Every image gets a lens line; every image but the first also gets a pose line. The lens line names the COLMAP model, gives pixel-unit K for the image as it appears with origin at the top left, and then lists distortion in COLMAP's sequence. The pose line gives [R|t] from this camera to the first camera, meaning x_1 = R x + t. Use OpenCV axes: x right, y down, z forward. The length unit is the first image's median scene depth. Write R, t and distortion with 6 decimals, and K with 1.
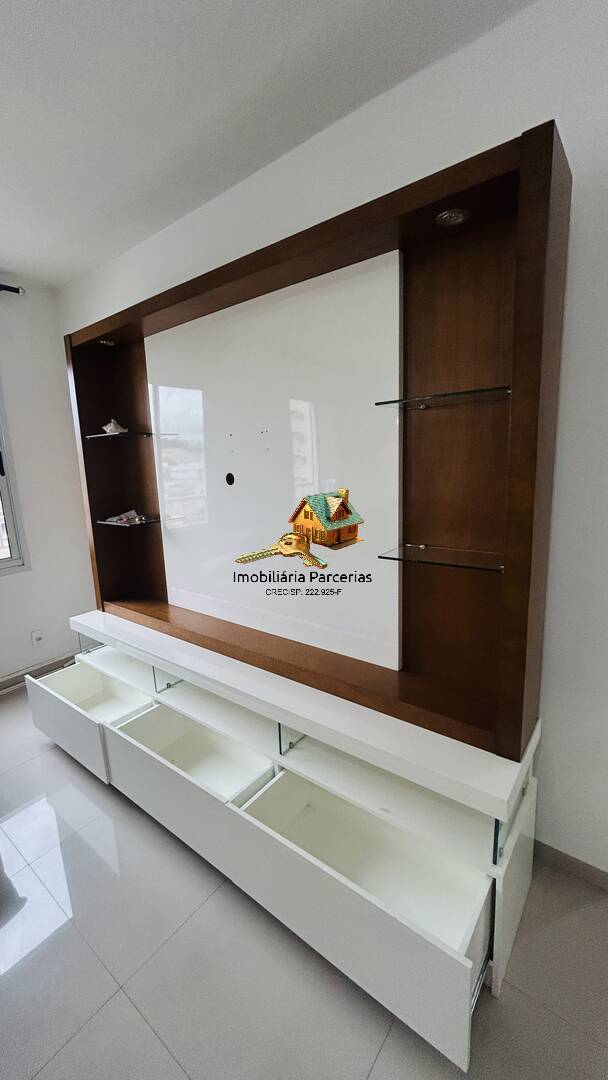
lens RADIAL K [[441.4, 0, 306.5], [0, 441.4, 536.7], [0, 0, 1]] dist [-0.003092, 0.001394]
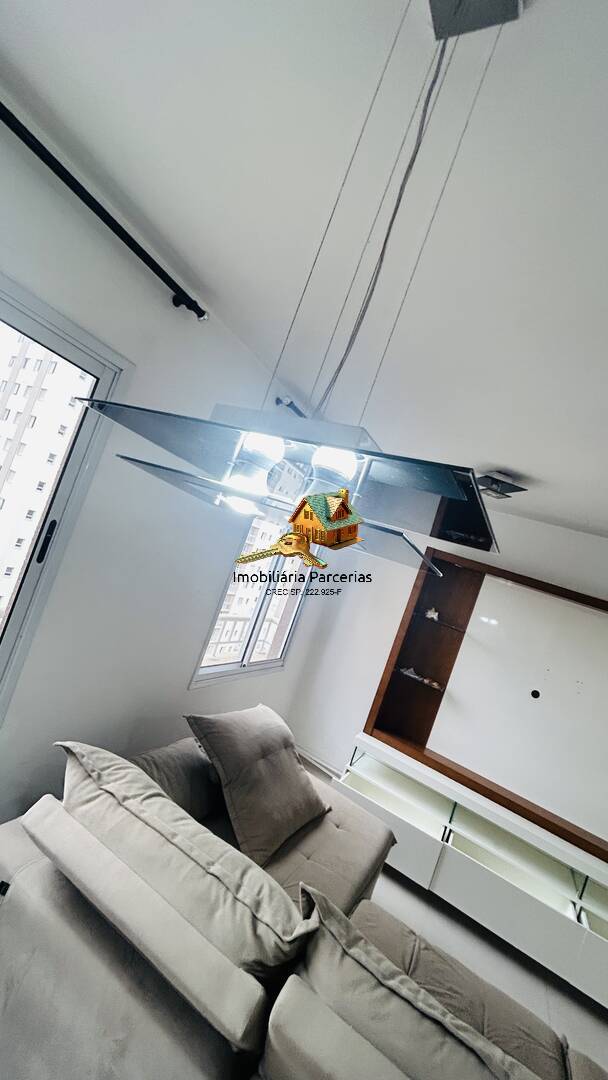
lens RADIAL K [[441.4, 0, 306.5], [0, 441.4, 536.7], [0, 0, 1]] dist [-0.003092, 0.001394]
pose [[0.908920, 0.371127, 0.190077, -1.745346], [-0.331772, 0.919812, -0.209457, -0.056023], [-0.252570, 0.127318, 0.959166, -0.464429]]
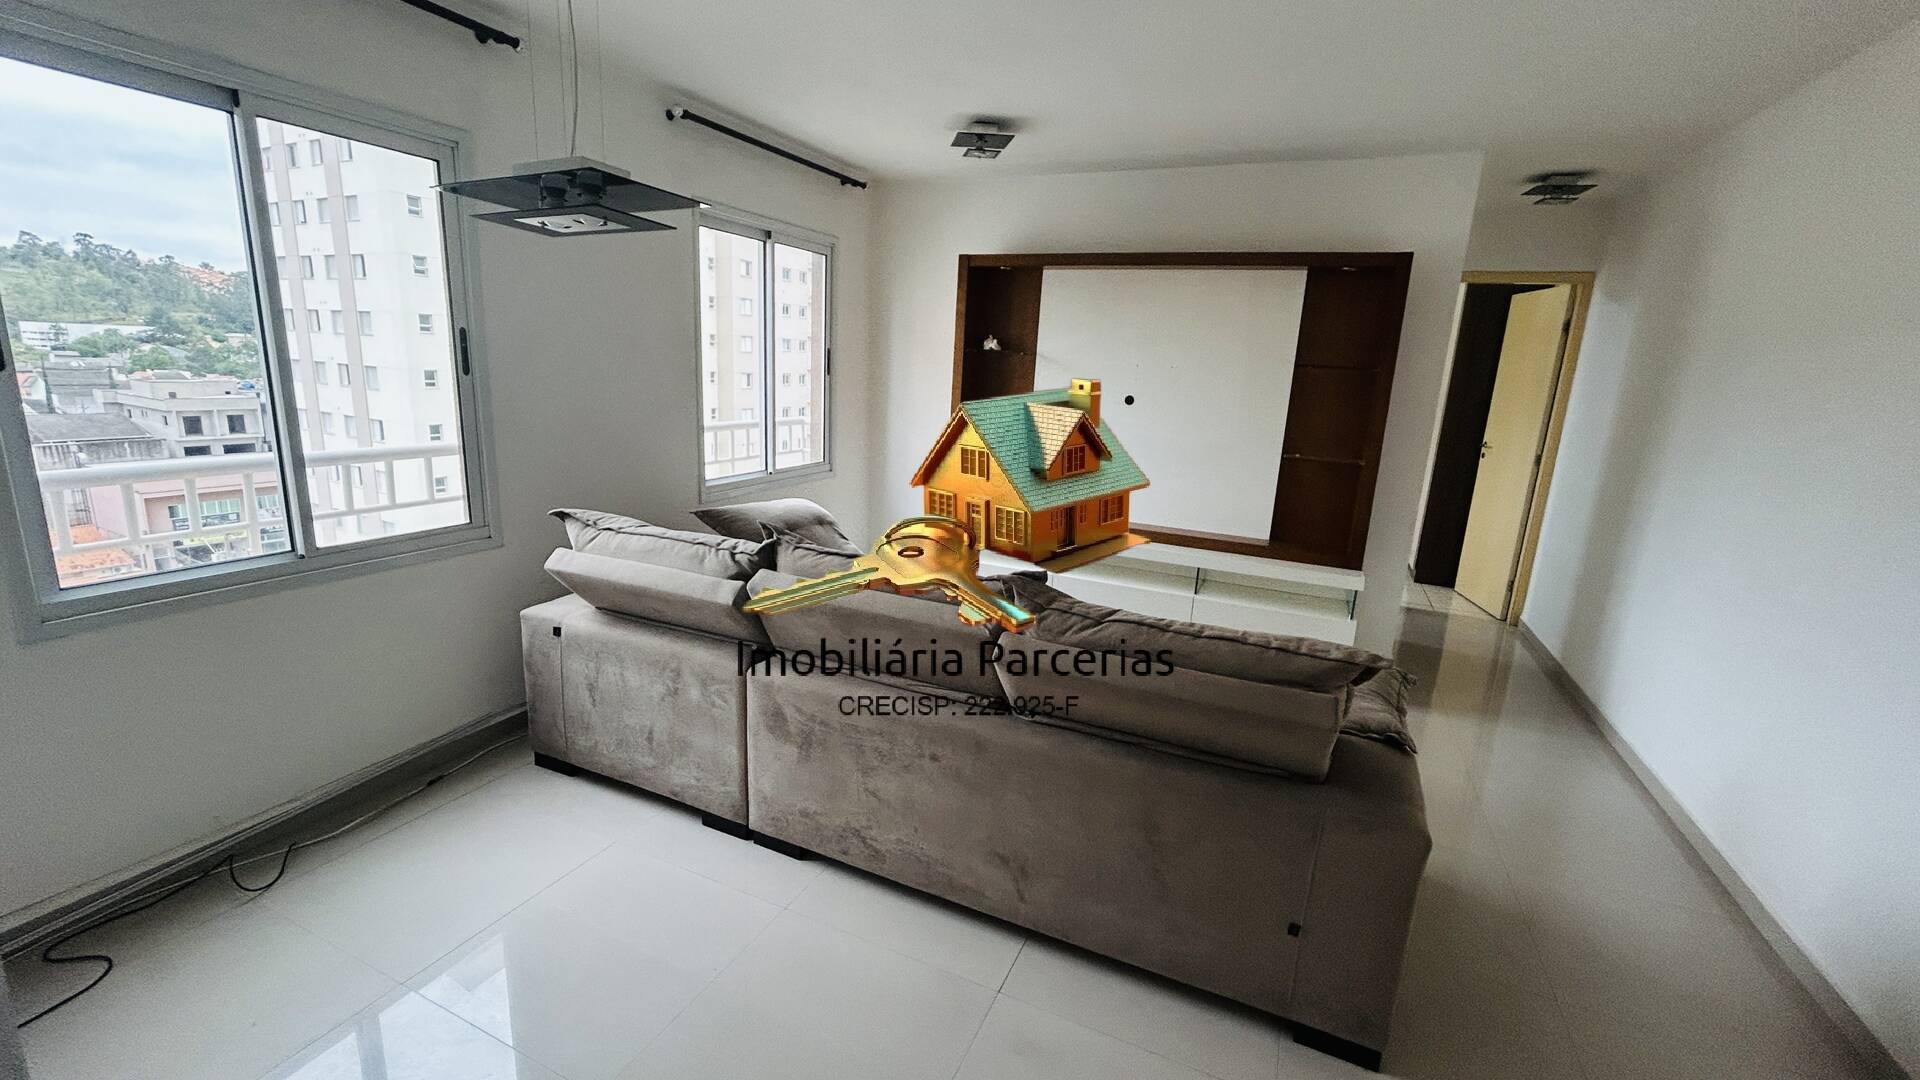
lens RADIAL K [[785.5, 0, 956.4], [0, 785.5, 536.2], [0, 0, 1]] dist [-0.002722, 0.000947]
pose [[0.969966, 0.032151, 0.241108, -1.442806], [-0.044025, 0.998060, 0.044024, 0.218076], [-0.239225, -0.053316, 0.969499, -1.303805]]
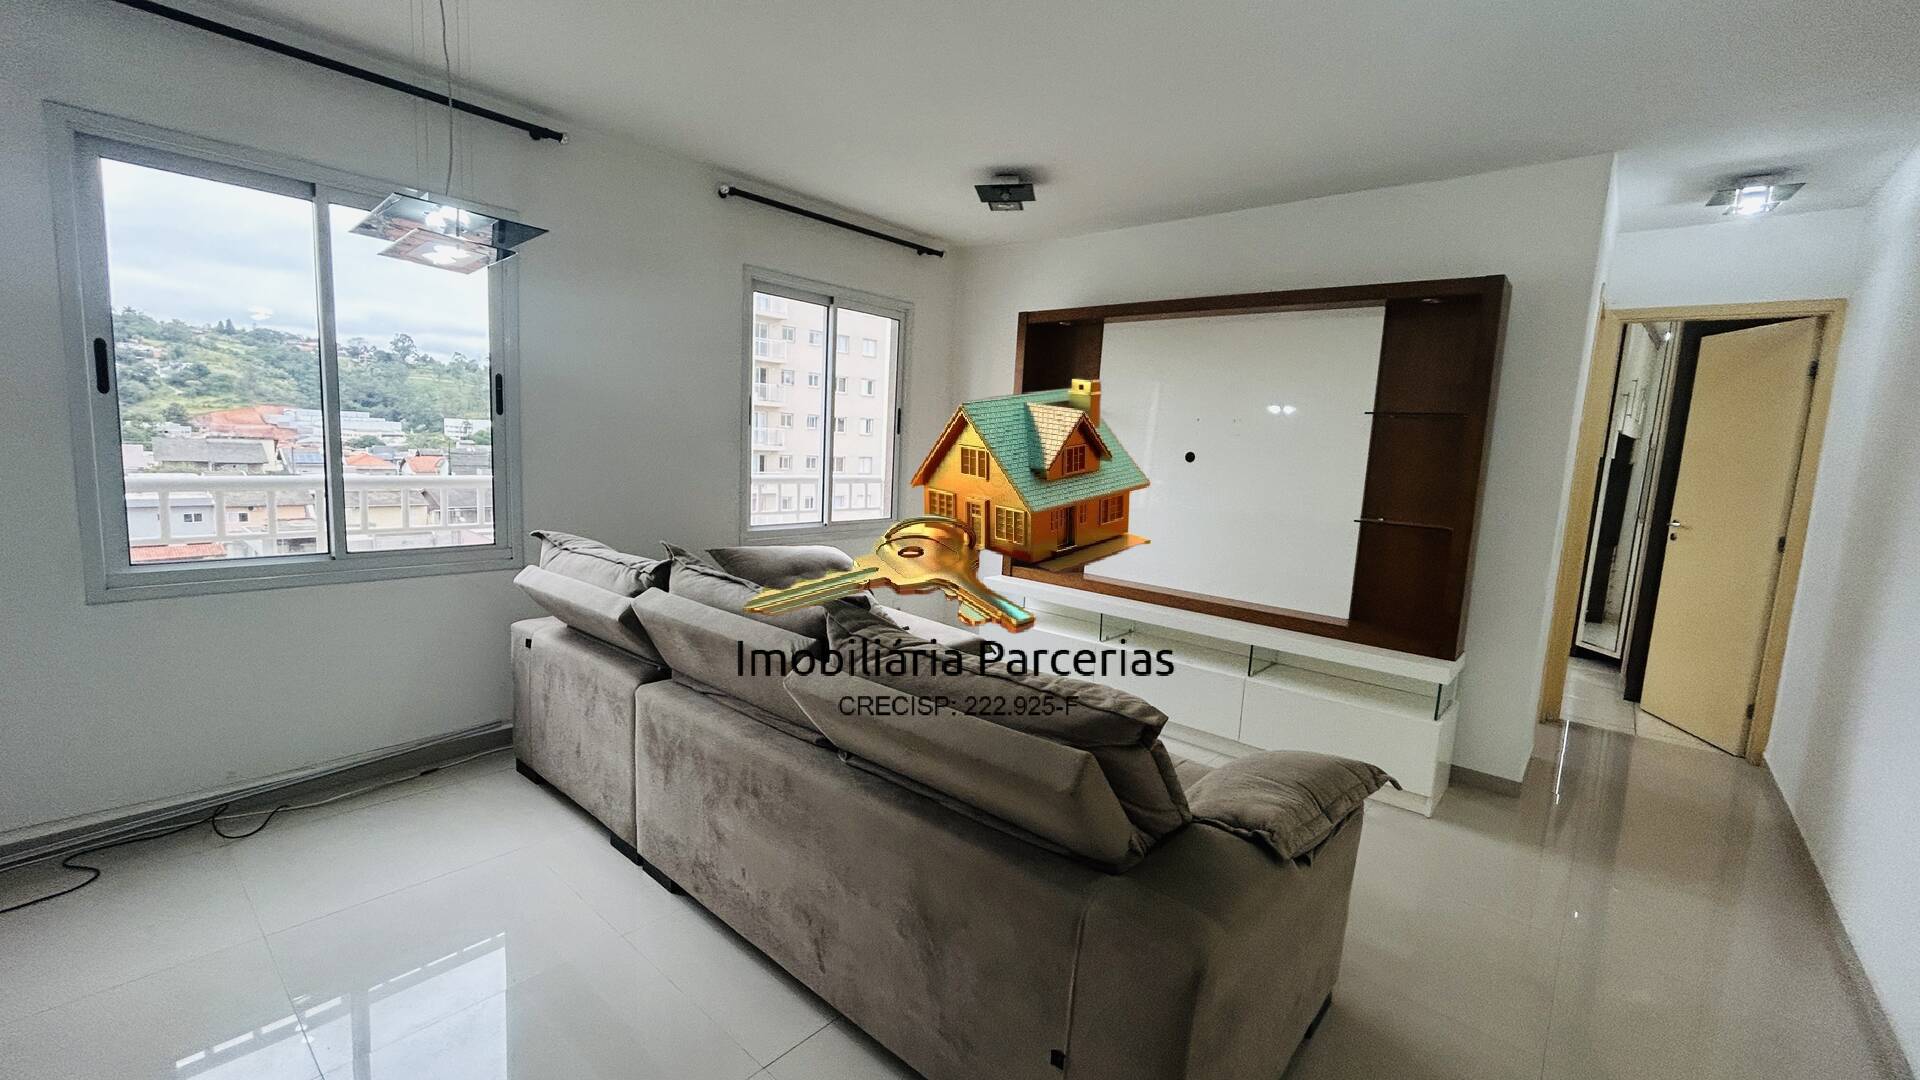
lens RADIAL K [[784.7, 0, 955.9], [0, 784.7, 534.2], [0, 0, 1]] dist [-0.003092, 0.001394]
pose [[0.994676, 0.093478, -0.043371, -0.822105], [-0.095618, 0.994150, -0.050230, 0.278282], [0.038422, 0.054109, 0.997796, -1.272368]]
